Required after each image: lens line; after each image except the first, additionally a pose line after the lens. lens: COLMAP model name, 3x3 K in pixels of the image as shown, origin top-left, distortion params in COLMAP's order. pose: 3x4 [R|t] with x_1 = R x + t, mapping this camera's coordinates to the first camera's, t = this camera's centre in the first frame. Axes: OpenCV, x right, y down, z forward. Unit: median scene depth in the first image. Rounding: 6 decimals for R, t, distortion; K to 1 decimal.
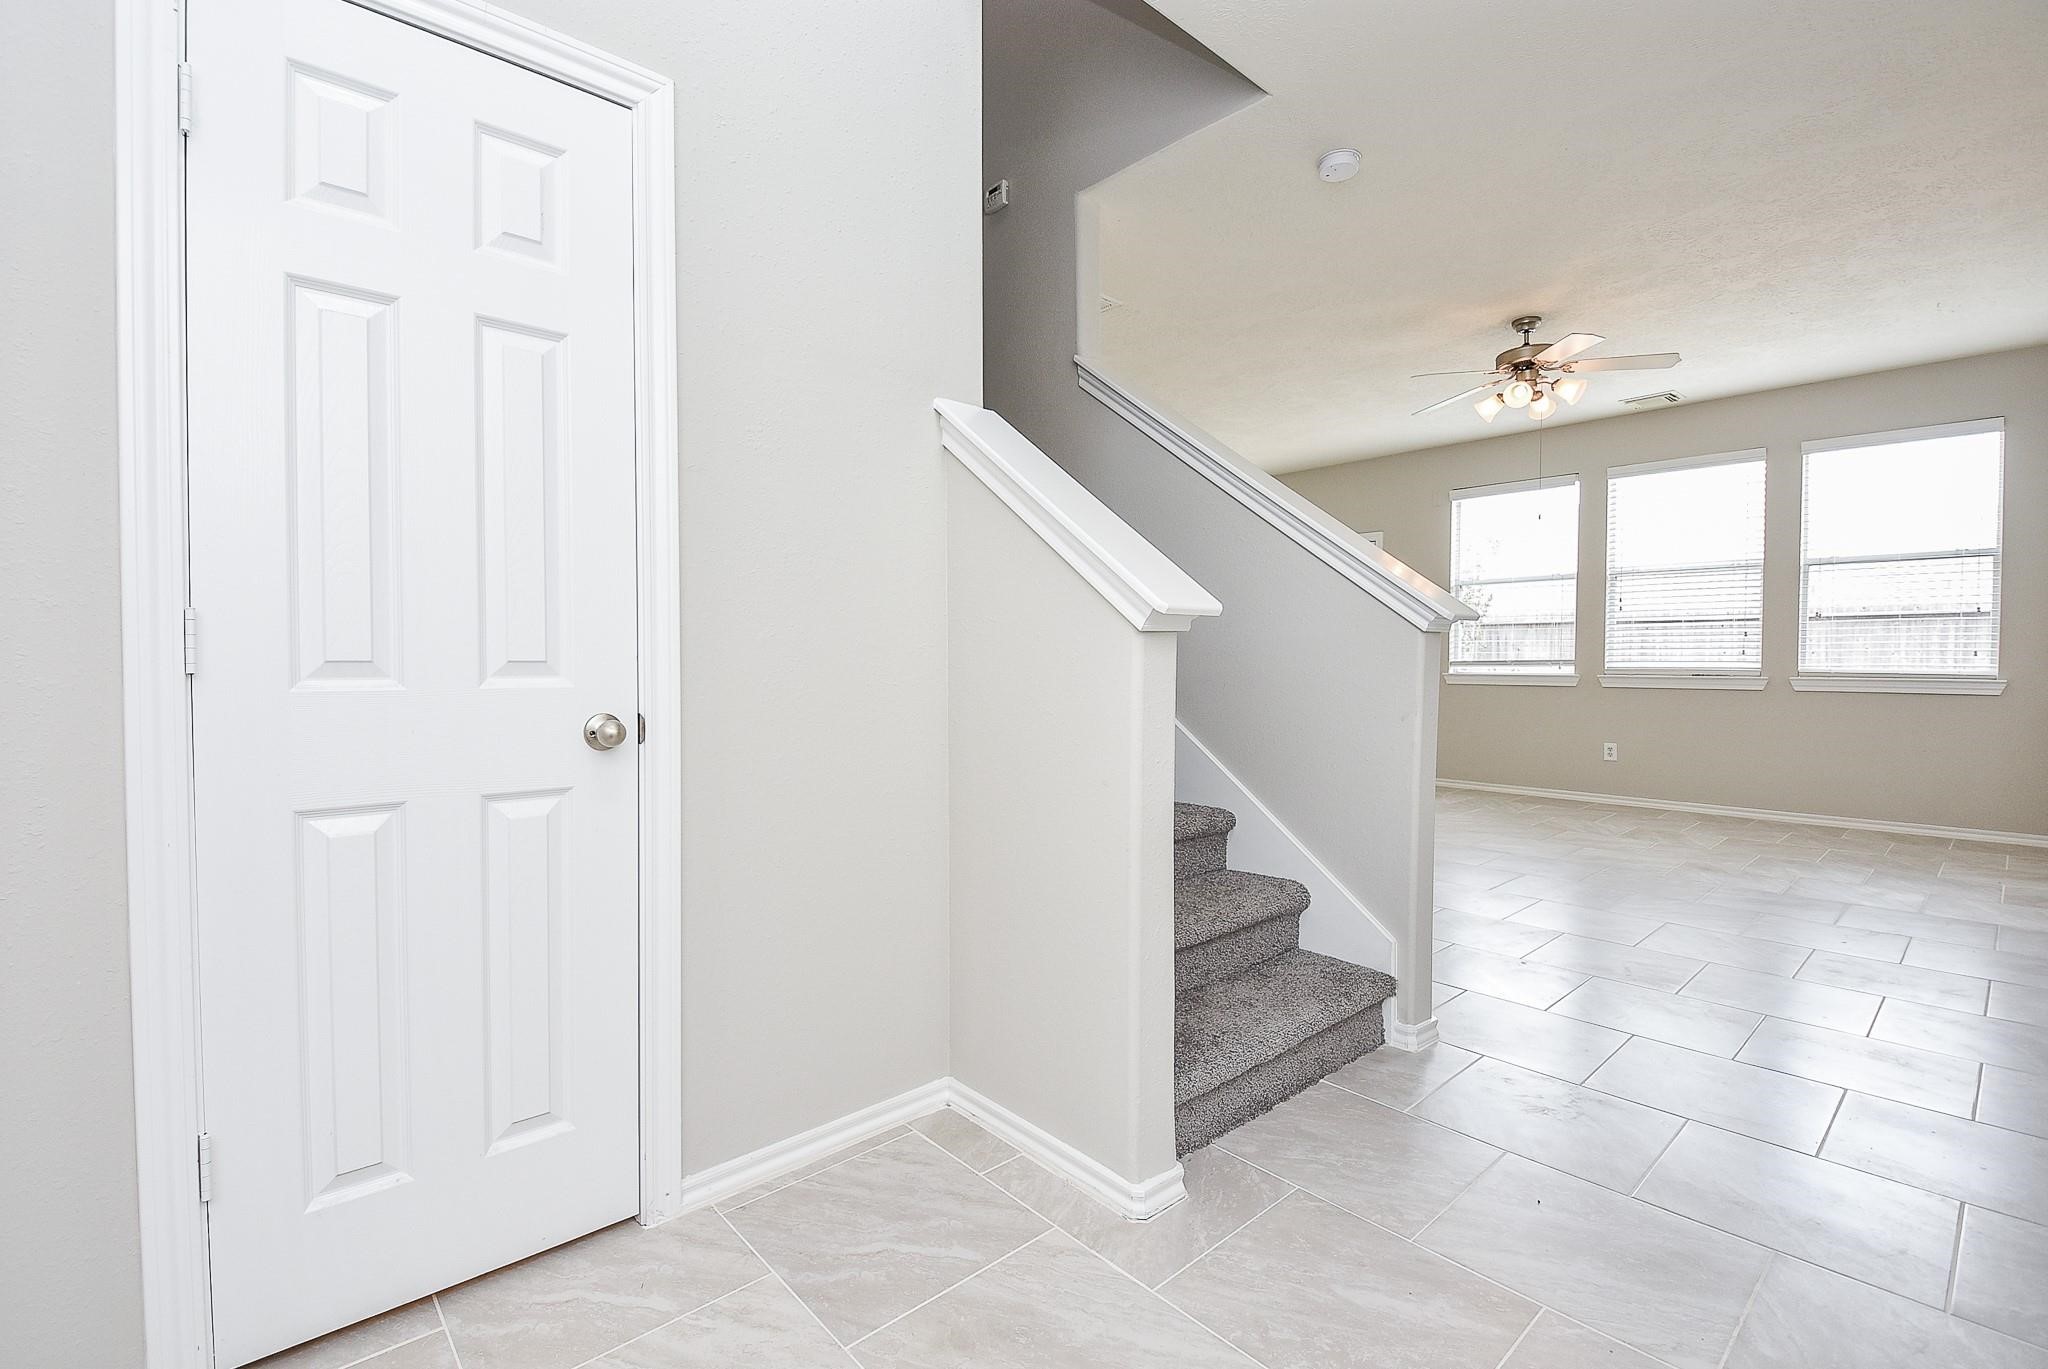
lens RADIAL K [[908.6, 0, 1031.2], [0, 908.6, 669.0], [0, 0, 1]] dist [0.009483, -0.010997]
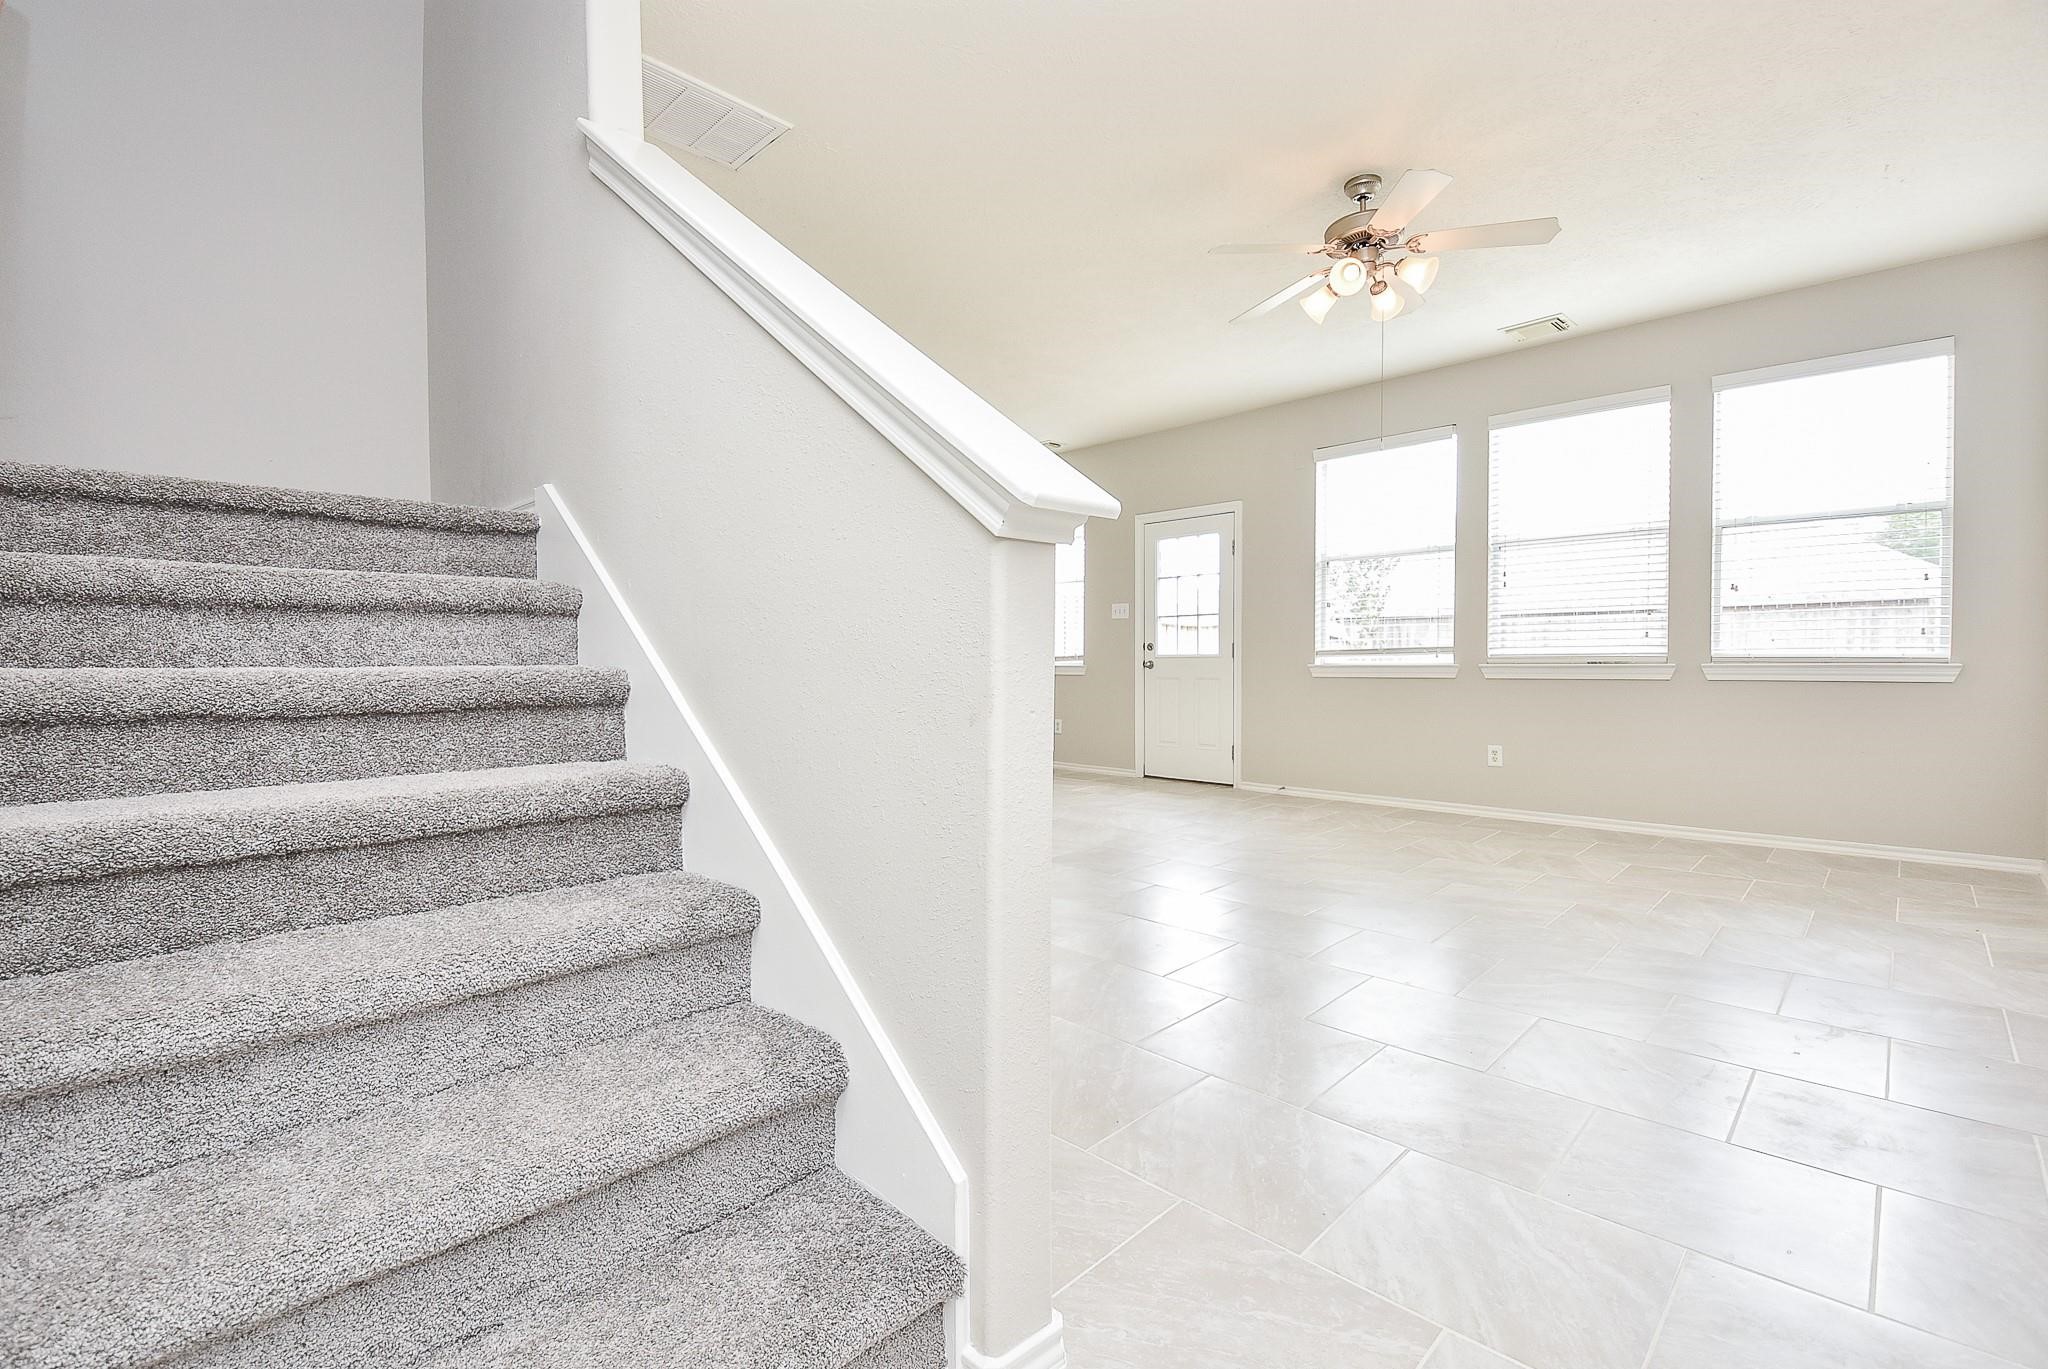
lens RADIAL K [[908.6, 0, 1022.2], [0, 908.6, 667.6], [0, 0, 1]] dist [0.009483, -0.010997]
pose [[0.998018, -0.007218, 0.062508, 0.175293], [0.007551, 0.999959, -0.005096, 0.012502], [-0.062469, 0.005558, 0.998031, 0.223835]]
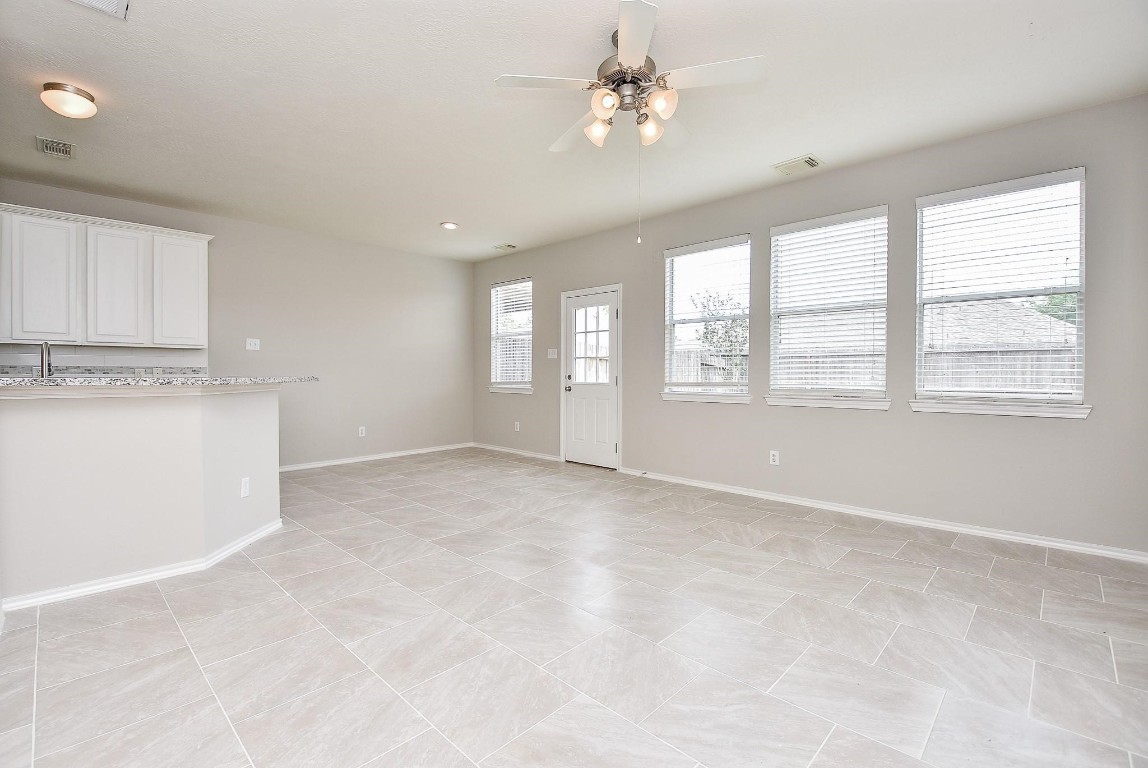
lens RADIAL K [[509.3, 0, 571.0], [0, 509.3, 369.4], [0, 0, 1]] dist [0.009483, -0.010997]
pose [[0.997543, 0.000705, 0.070054, 0.363783], [0.000735, 0.999789, -0.020517, -0.016469], [-0.070053, 0.020518, 0.997332, 0.384680]]
